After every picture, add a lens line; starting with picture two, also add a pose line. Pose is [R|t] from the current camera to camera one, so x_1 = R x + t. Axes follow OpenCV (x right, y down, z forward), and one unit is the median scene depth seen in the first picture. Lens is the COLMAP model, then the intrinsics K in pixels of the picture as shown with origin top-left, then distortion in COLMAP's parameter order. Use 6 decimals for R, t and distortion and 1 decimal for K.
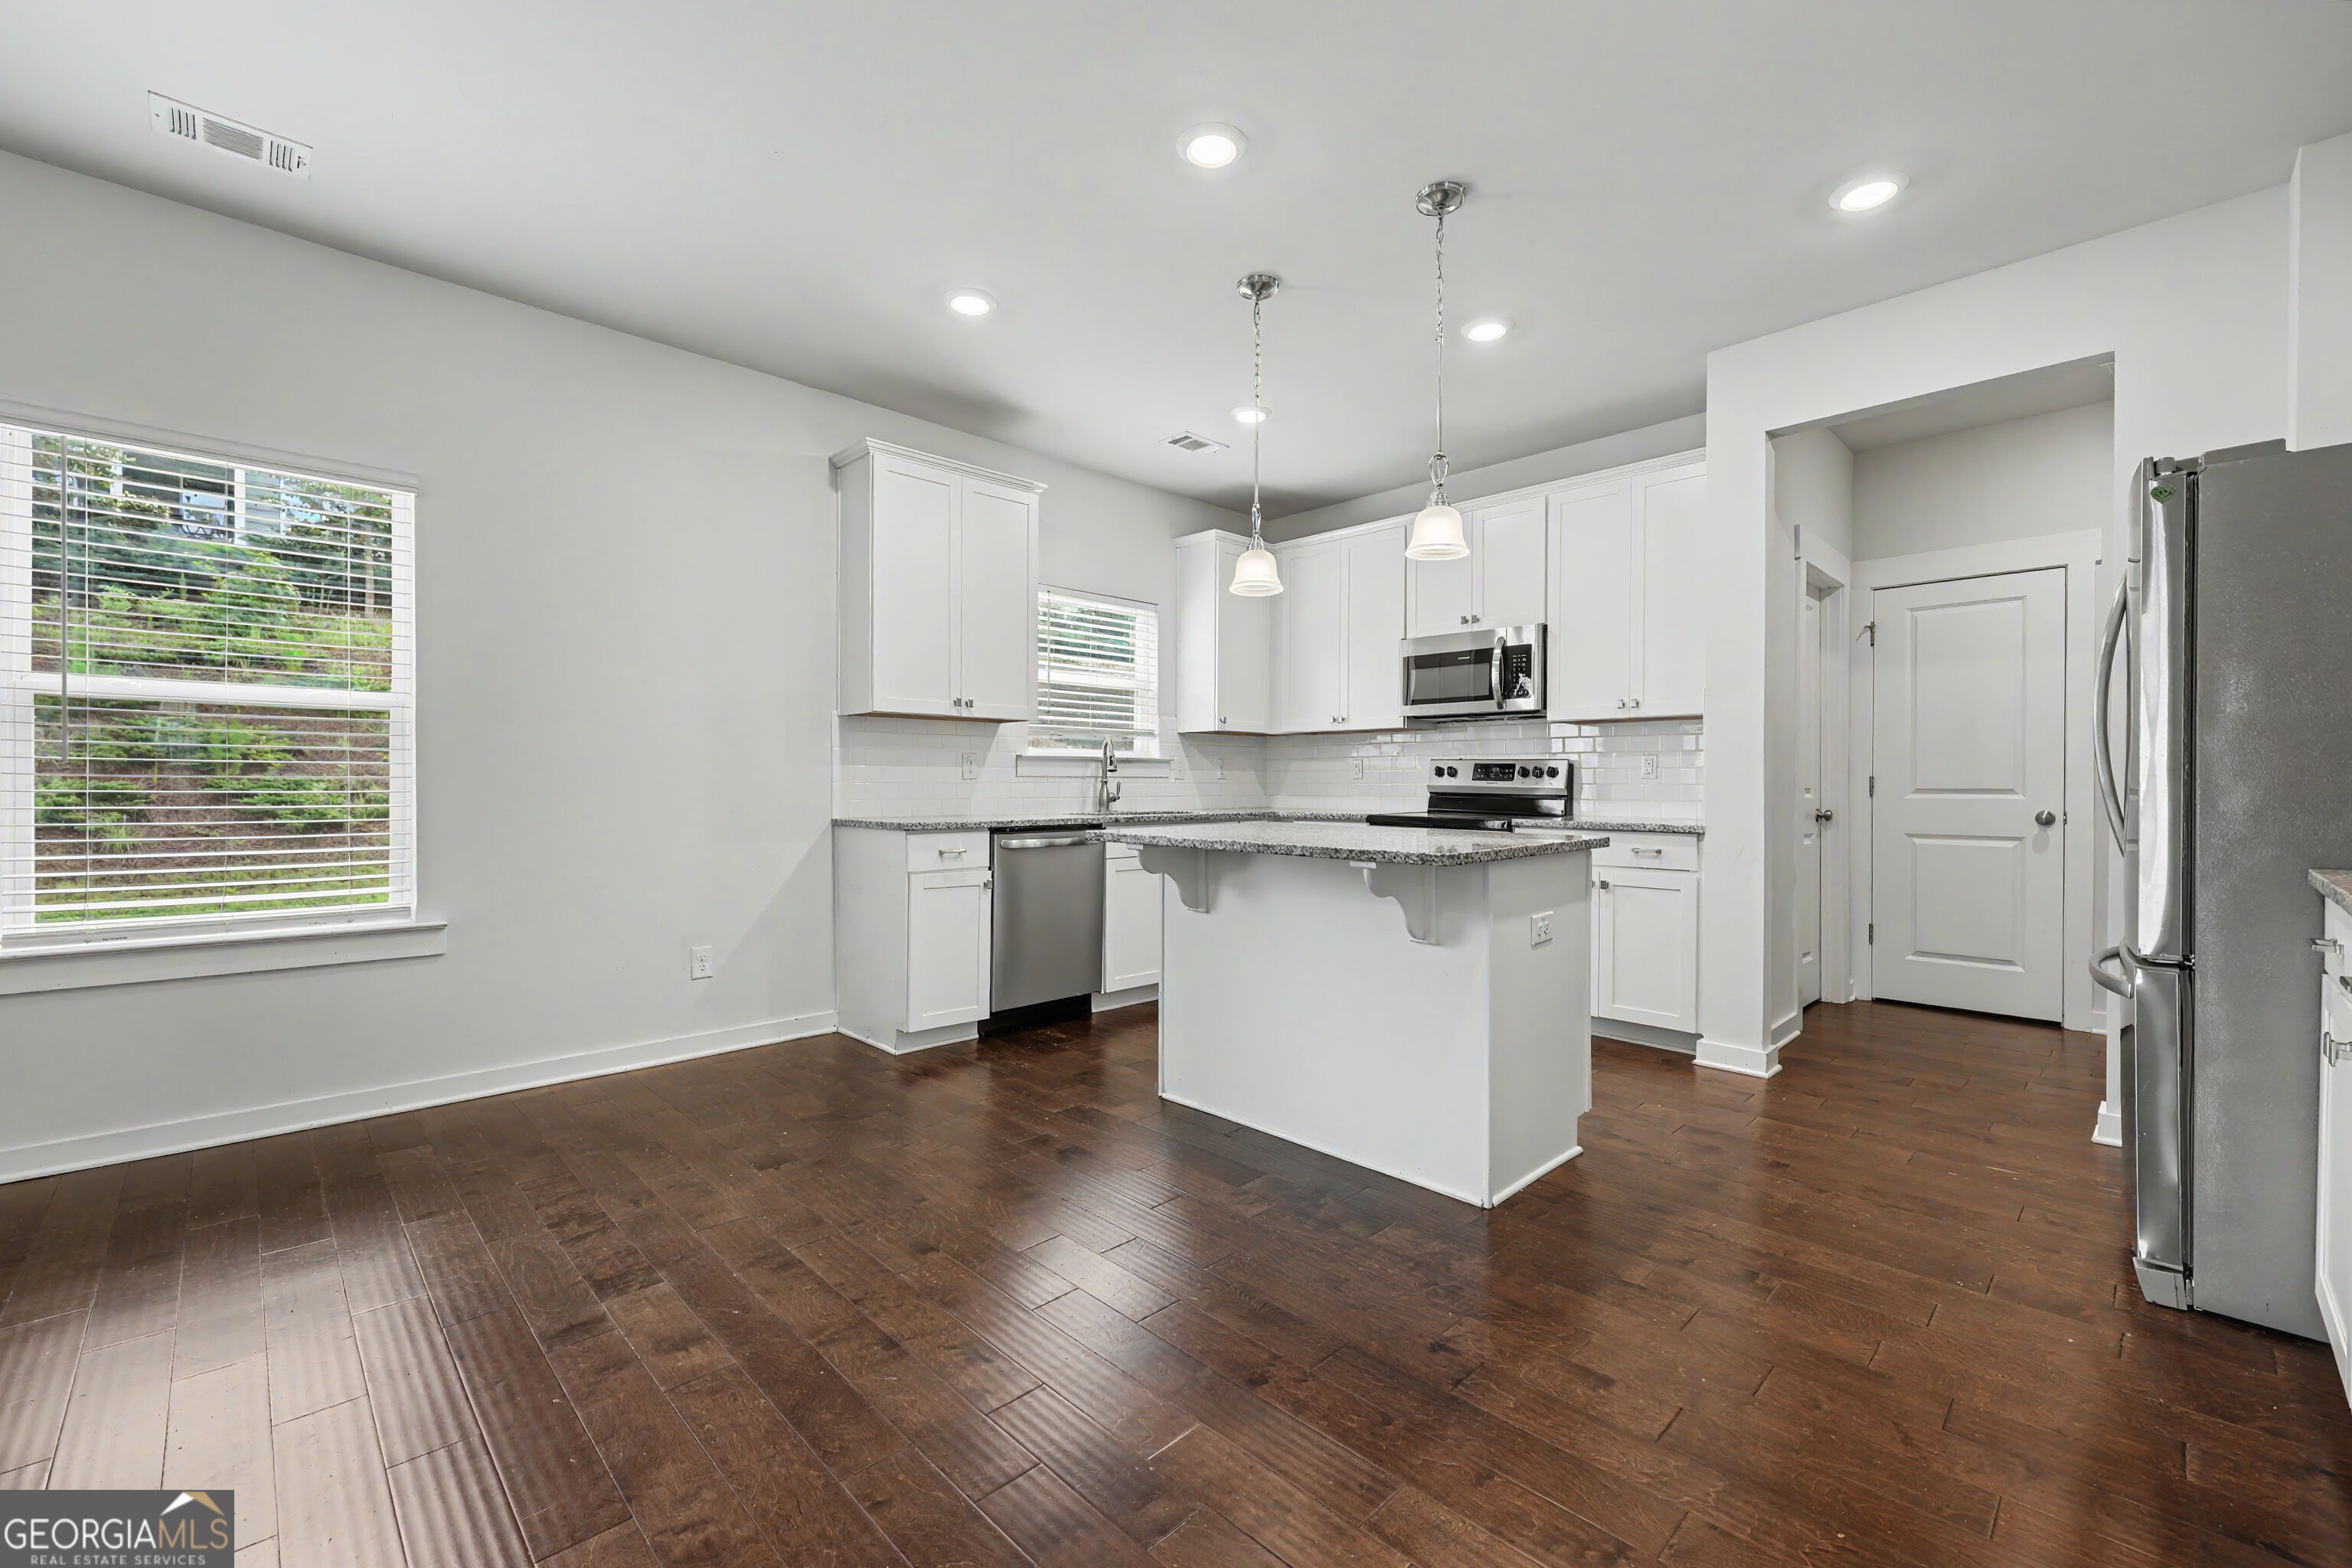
lens RADIAL K [[971.0, 0, 1177.5], [0, 971.0, 790.7], [0, 0, 1]] dist [0.000816, 0.000190]
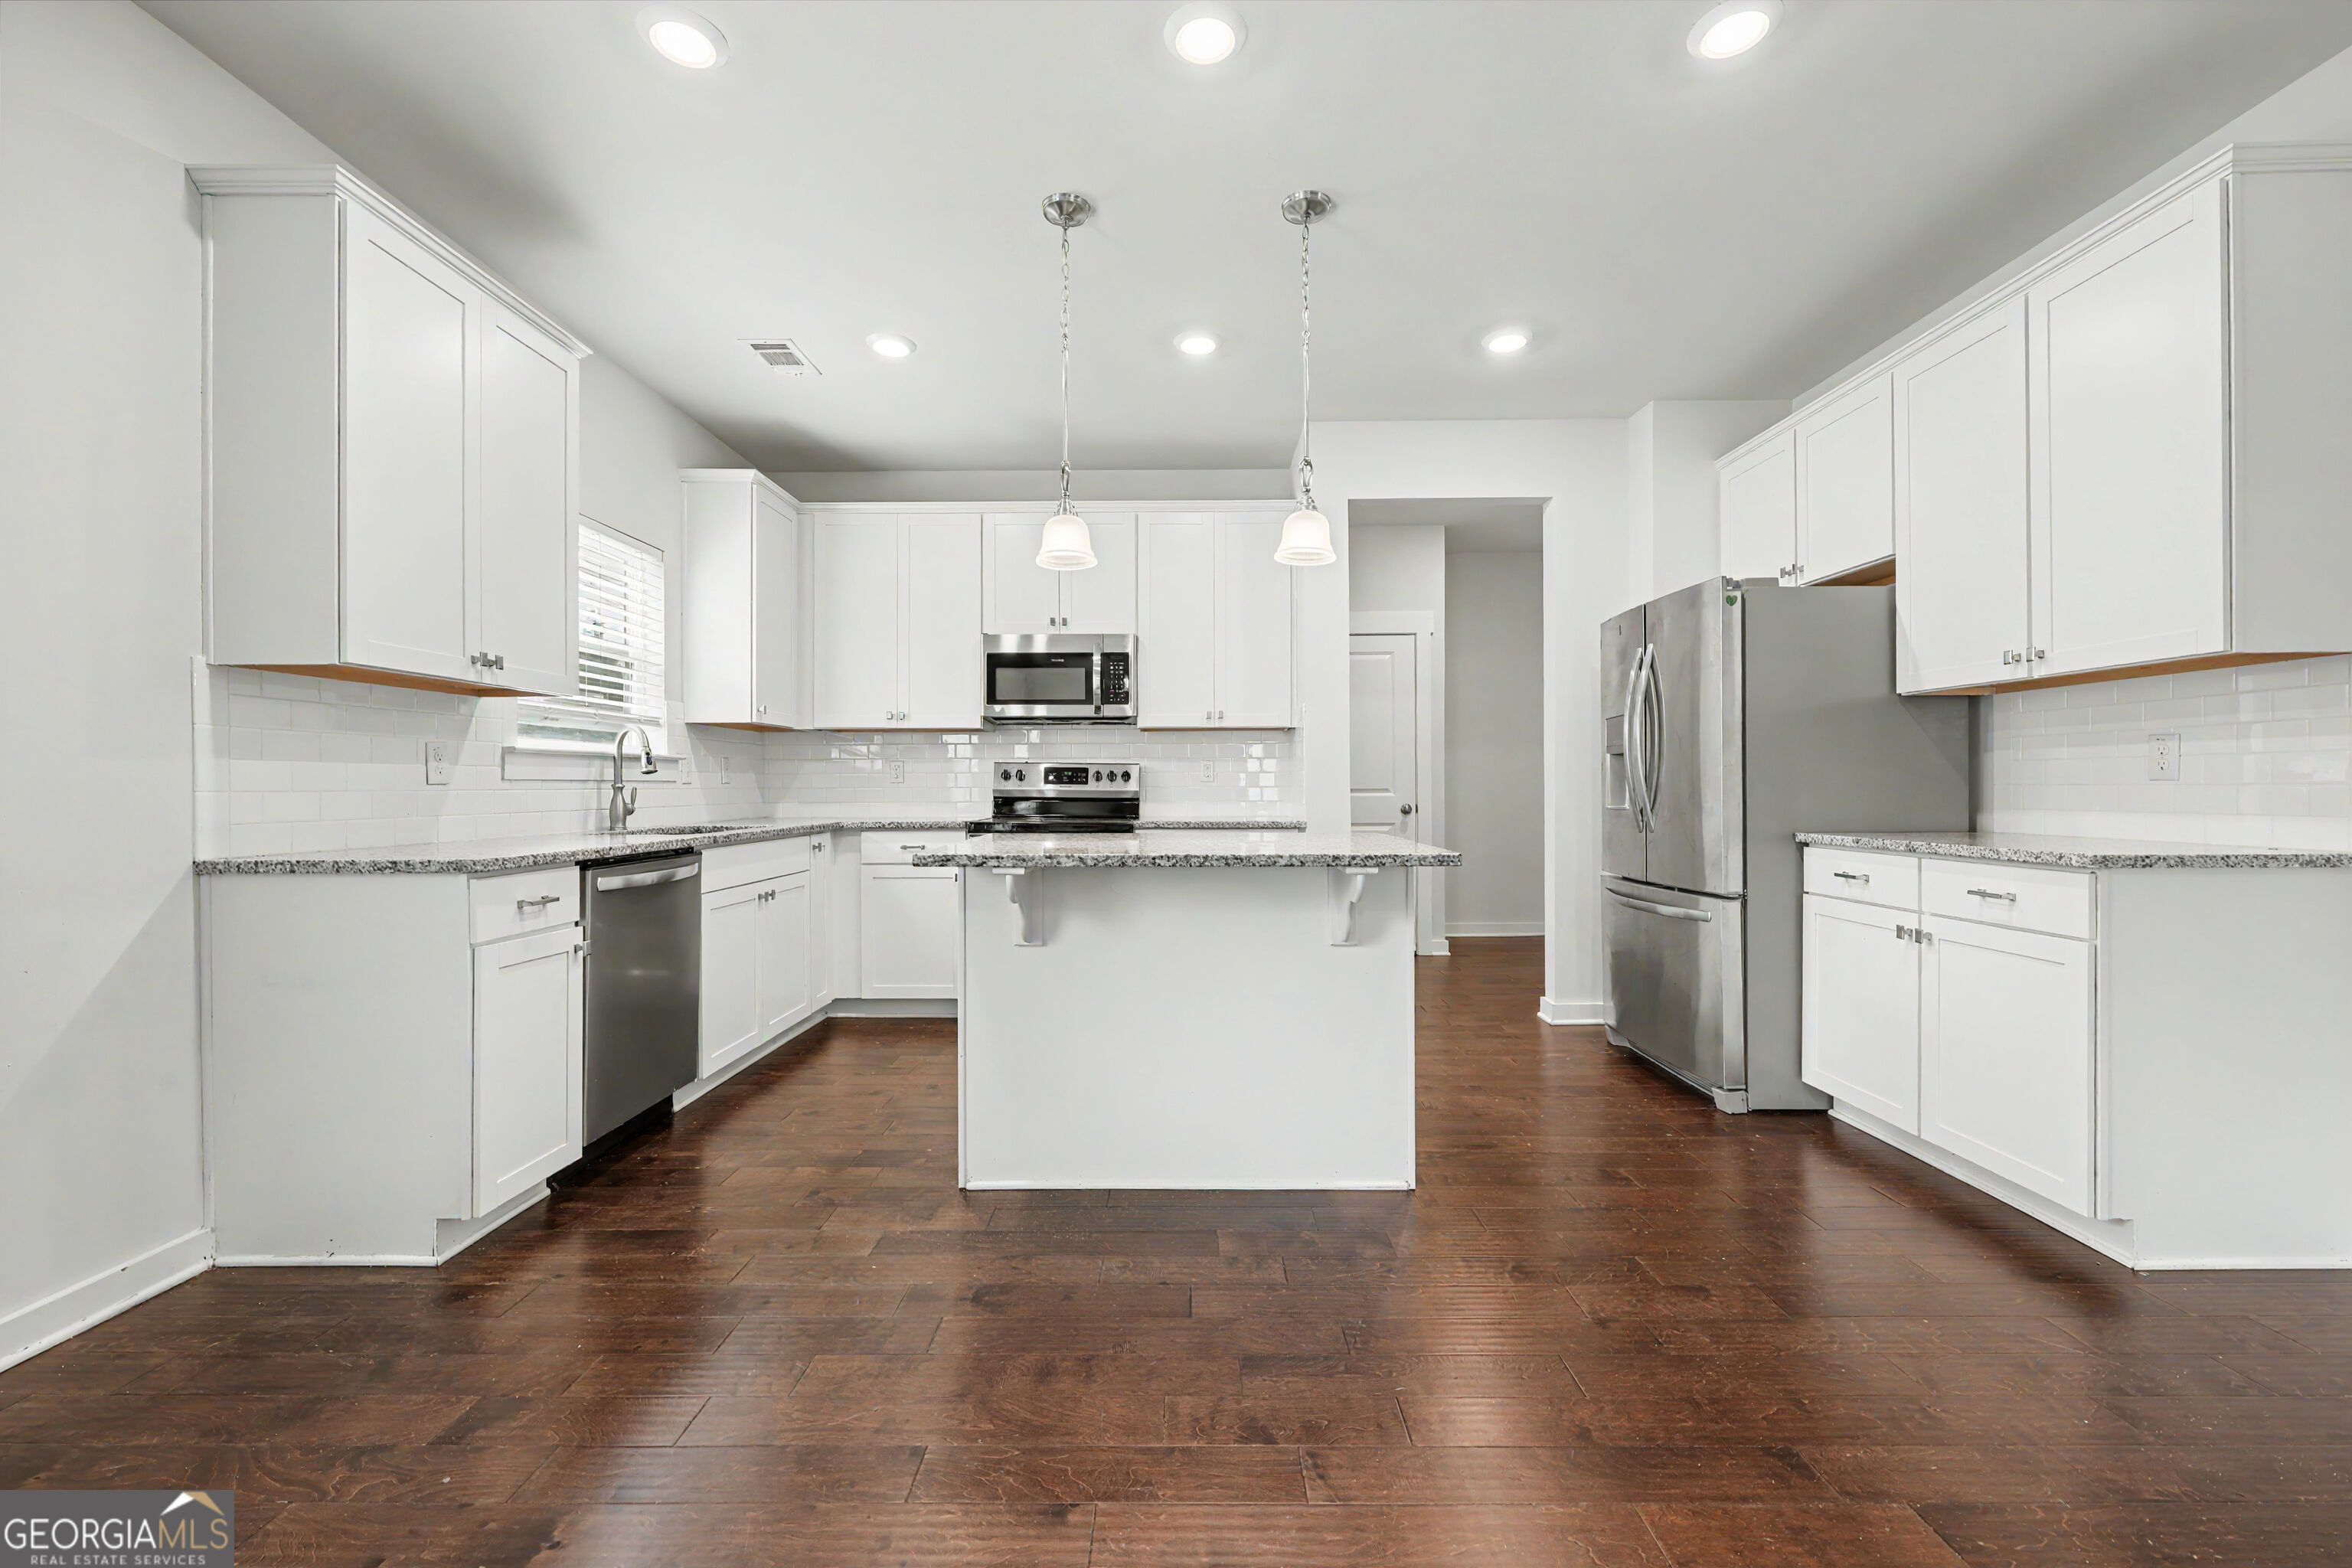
lens RADIAL K [[949.7, 0, 1180.7], [0, 949.7, 787.1], [0, 0, 1]] dist [0.000684, -0.000128]
pose [[0.703465, -0.005174, 0.710711, -0.317322], [0.010976, 0.999933, -0.003585, -0.002748], [-0.710646, 0.010323, 0.703474, 0.243219]]
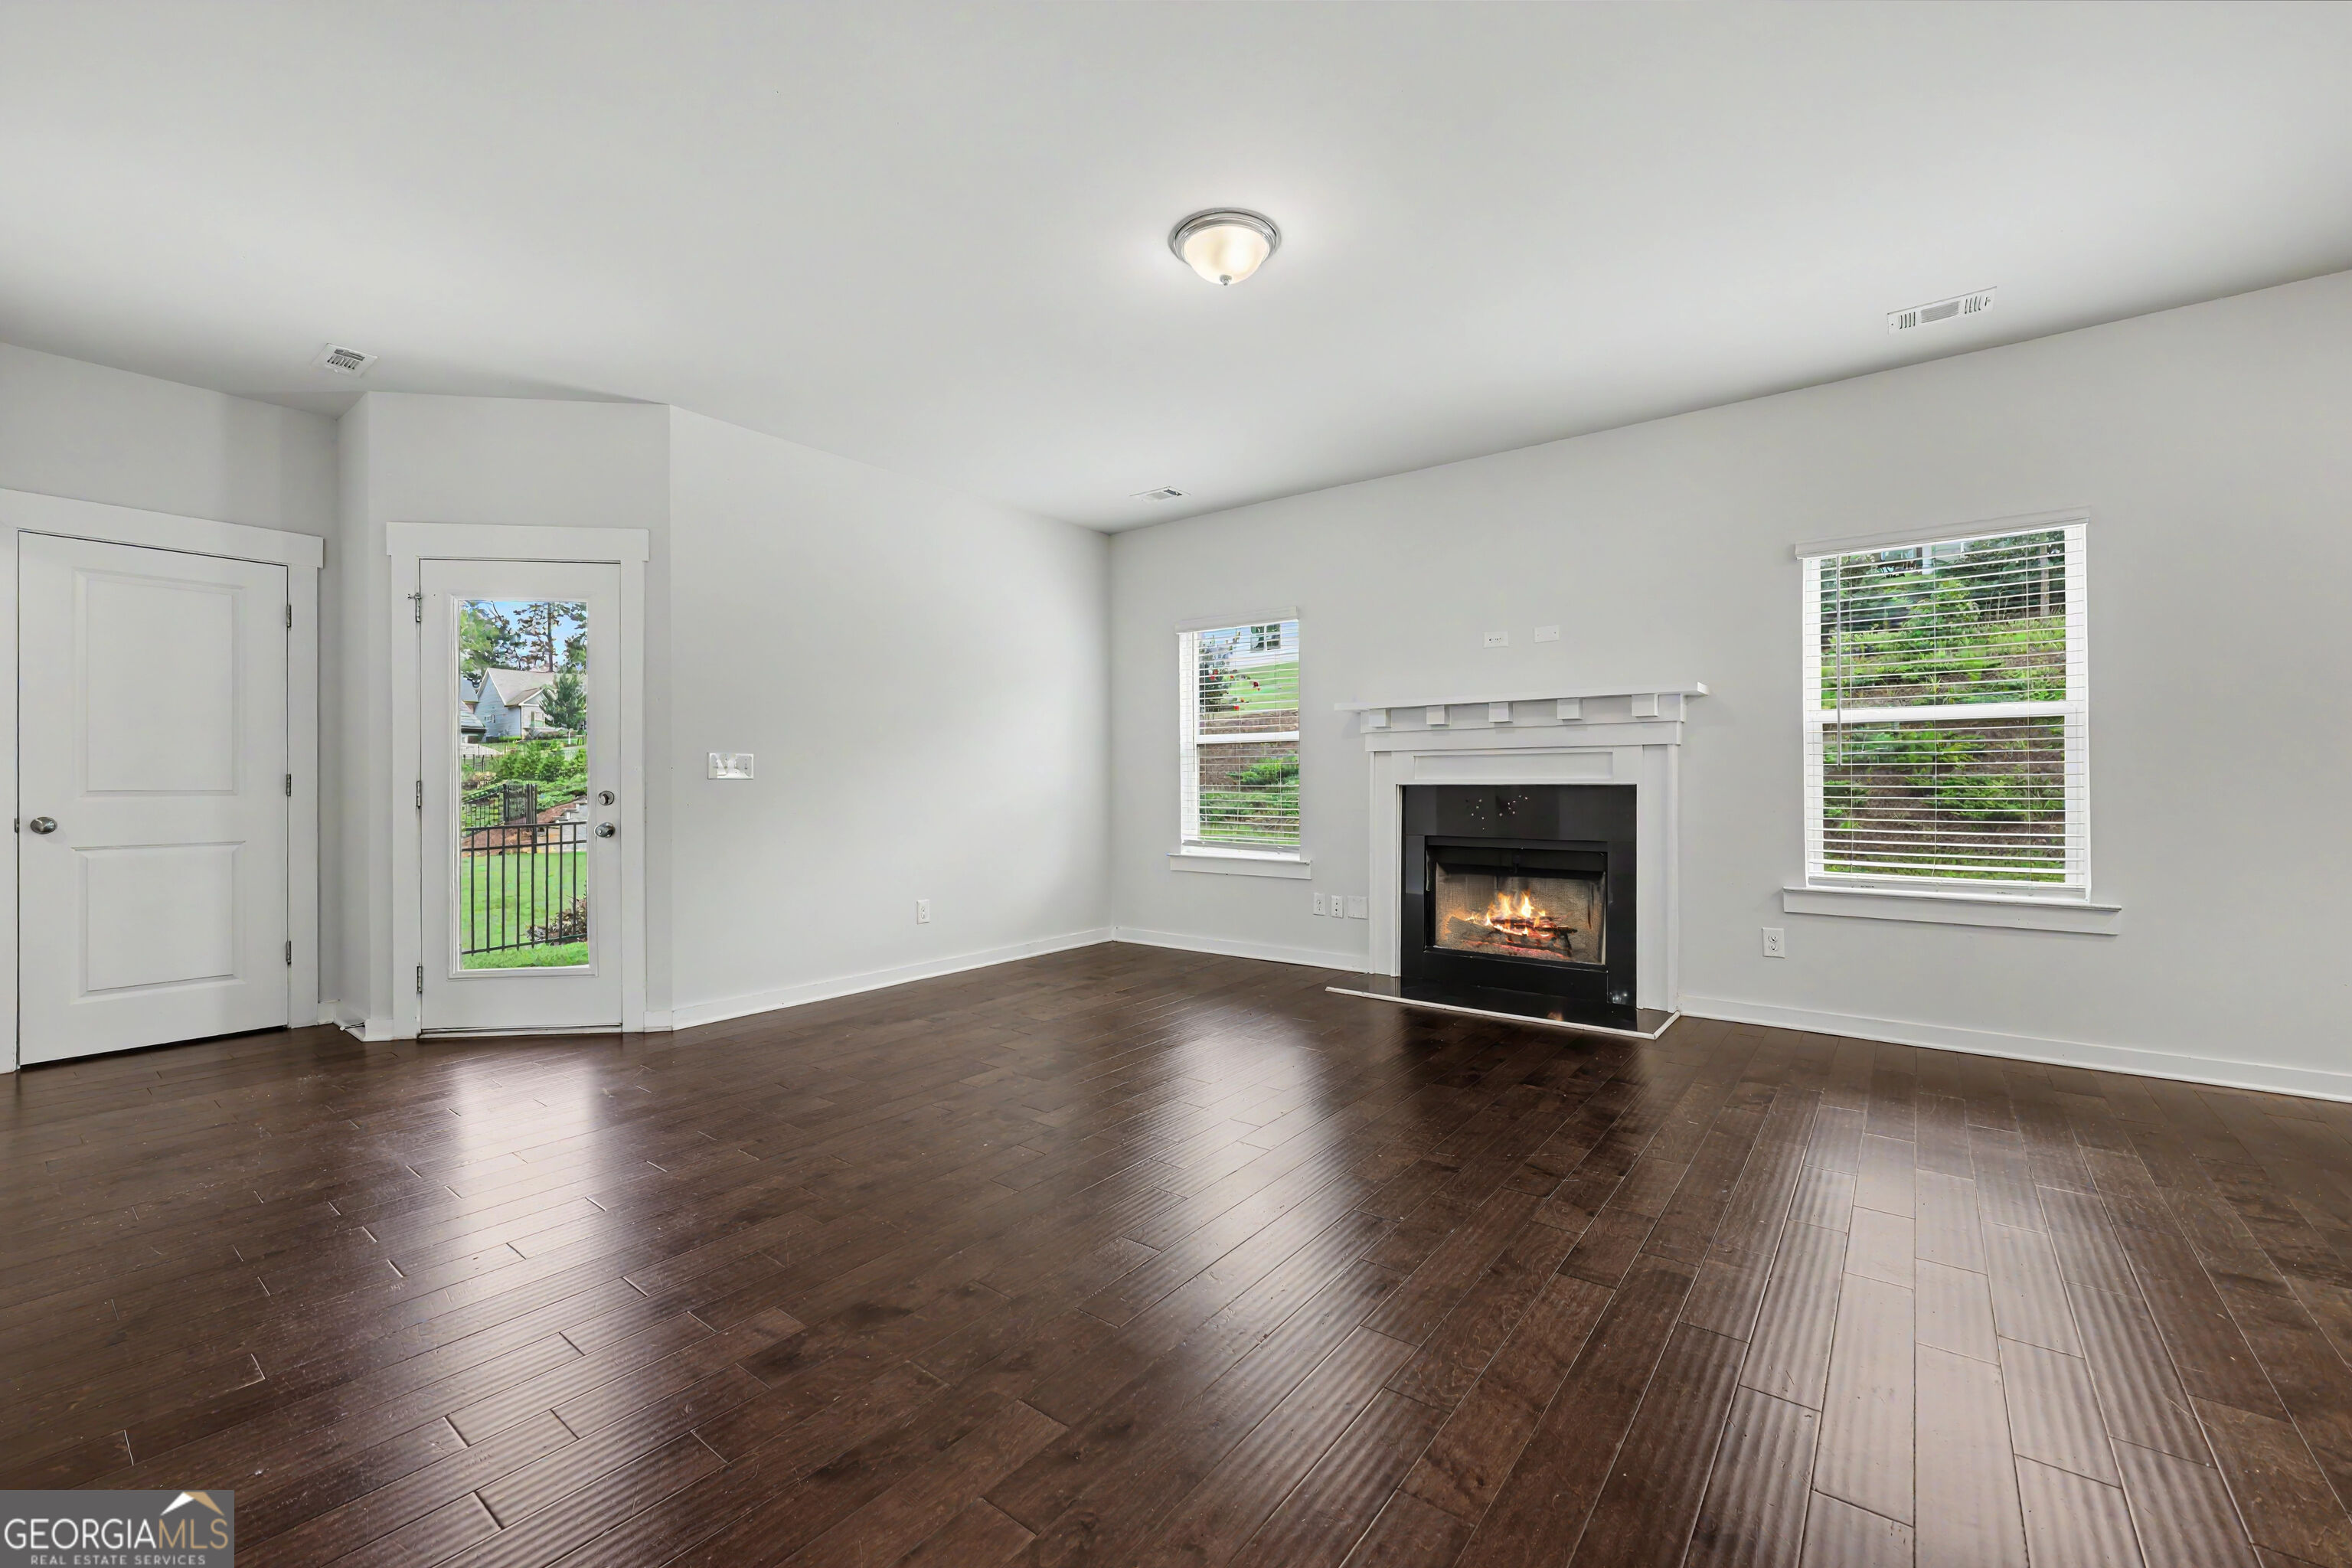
lens RADIAL K [[954.3, 0, 1181.3], [0, 954.3, 778.7], [0, 0, 1]] dist [0.001027, 0.000236]
pose [[0.141307, -0.009259, -0.989923, 0.114682], [-0.002197, 0.999951, -0.009666, 0.003484], [0.989963, 0.003540, 0.141279, -0.138915]]
